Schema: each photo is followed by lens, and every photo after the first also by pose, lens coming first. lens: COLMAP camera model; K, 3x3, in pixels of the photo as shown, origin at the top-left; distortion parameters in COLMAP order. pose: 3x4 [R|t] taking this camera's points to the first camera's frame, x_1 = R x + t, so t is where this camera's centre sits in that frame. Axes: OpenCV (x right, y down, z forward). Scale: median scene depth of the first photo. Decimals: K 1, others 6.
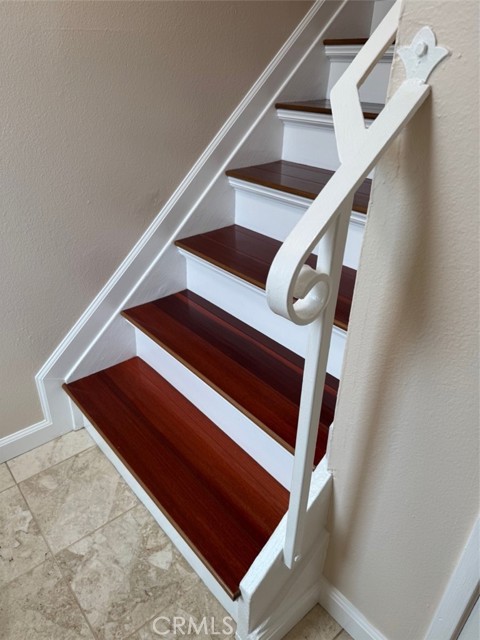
lens RADIAL K [[448.1, 0, 235.5], [0, 448.1, 323.3], [0, 0, 1]] dist [0.064332, -0.075518]
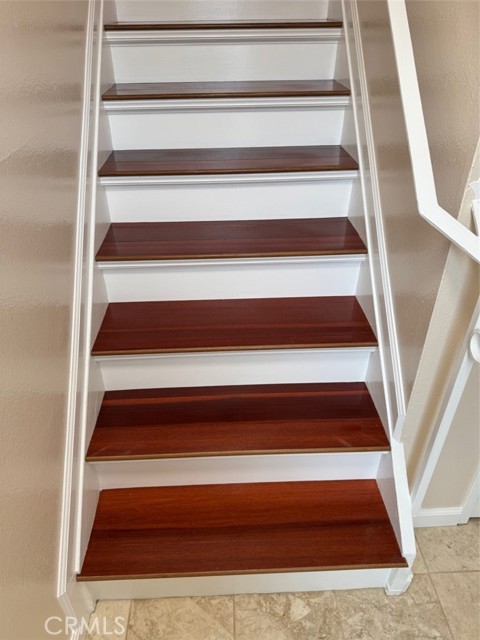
lens RADIAL K [[448.1, 0, 237.8], [0, 448.1, 319.1], [0, 0, 1]] dist [0.064332, -0.075518]
pose [[0.621172, -0.472334, 0.625337, -0.570300], [0.426480, 0.873191, 0.235906, -0.392310], [-0.657465, 0.120155, 0.743843, 0.177615]]
